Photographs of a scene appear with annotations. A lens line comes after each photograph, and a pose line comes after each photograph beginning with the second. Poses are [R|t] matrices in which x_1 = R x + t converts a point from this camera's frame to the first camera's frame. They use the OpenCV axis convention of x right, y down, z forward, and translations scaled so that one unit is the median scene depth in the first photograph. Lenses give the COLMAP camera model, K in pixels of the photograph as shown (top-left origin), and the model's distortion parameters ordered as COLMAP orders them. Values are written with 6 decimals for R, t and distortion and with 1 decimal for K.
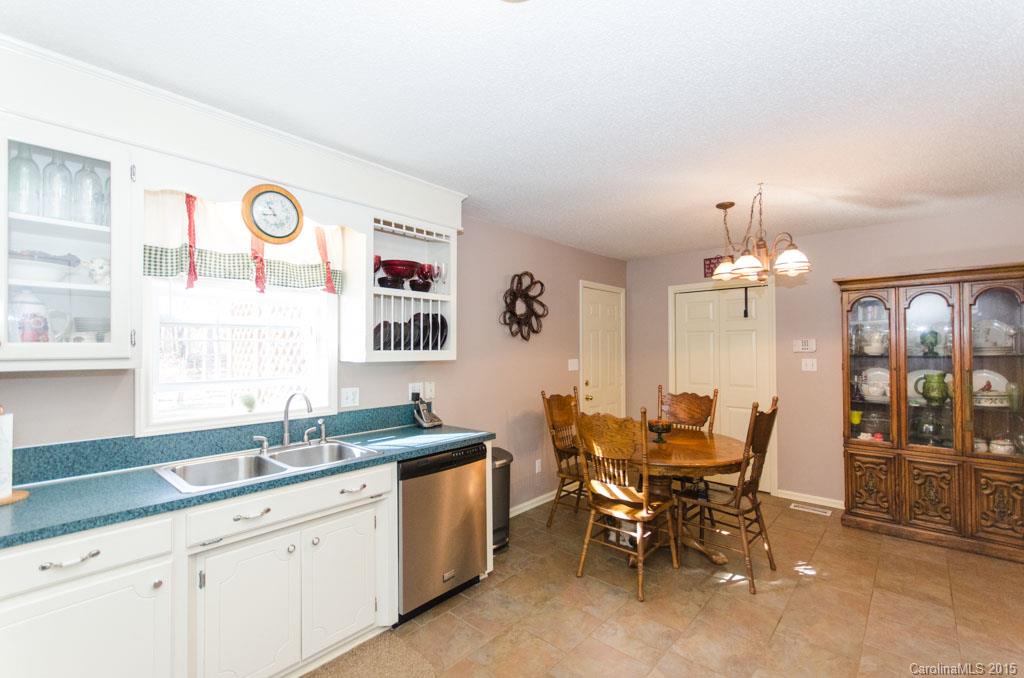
lens RADIAL K [[442.8, 0, 510.3], [0, 442.8, 344.2], [0, 0, 1]] dist [0.001113, -0.000085]
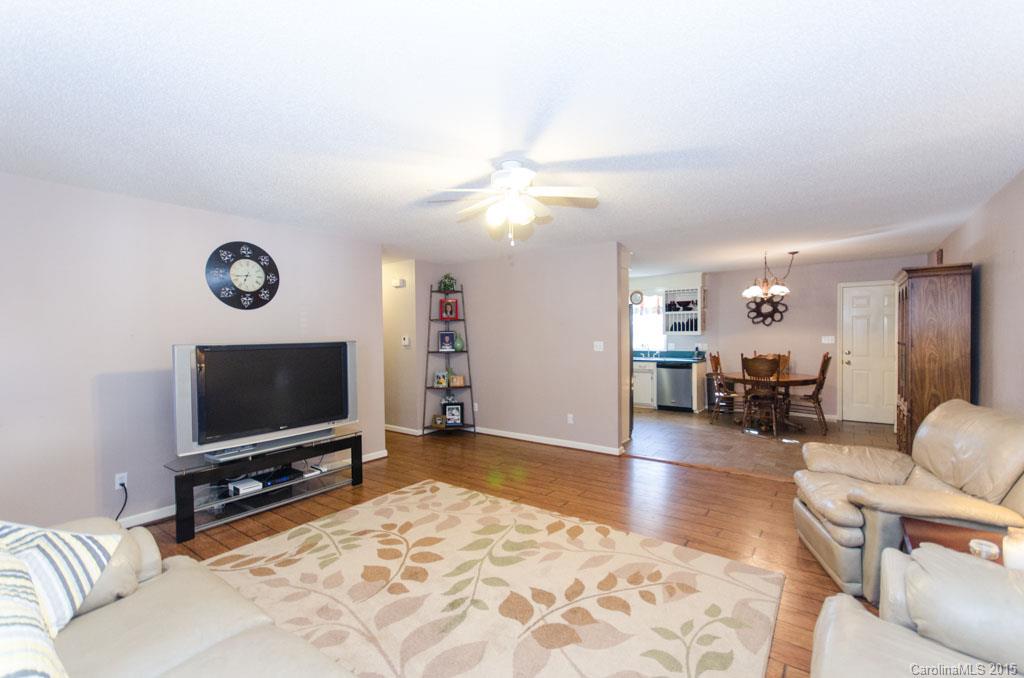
lens RADIAL K [[445.4, 0, 508.3], [0, 445.4, 342.1], [0, 0, 1]] dist [0.002956, 0.000427]
pose [[0.097484, 0.022420, -0.994984, 2.648381], [0.025427, 0.999364, 0.025010, -0.019093], [0.994912, -0.027738, 0.096852, -0.430871]]
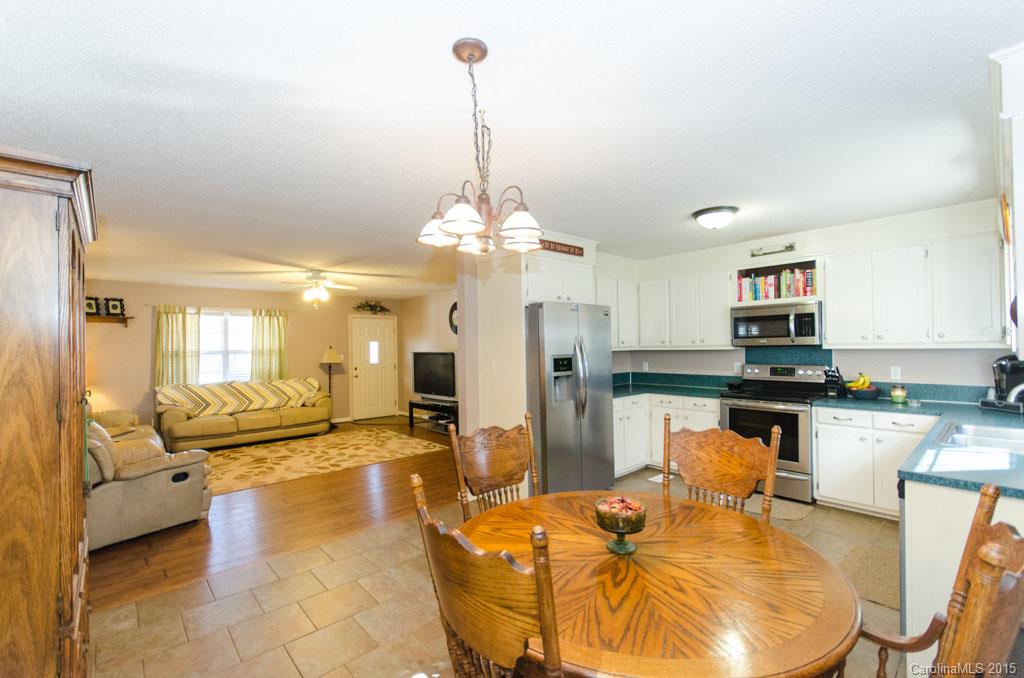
lens RADIAL K [[442.8, 0, 510.3], [0, 442.8, 344.2], [0, 0, 1]] dist [0.001113, -0.000085]
pose [[-0.994998, 0.022836, 0.097250, 0.480492], [0.020984, 0.999579, -0.020022, 0.015055], [-0.097666, -0.017881, -0.995059, 1.733750]]
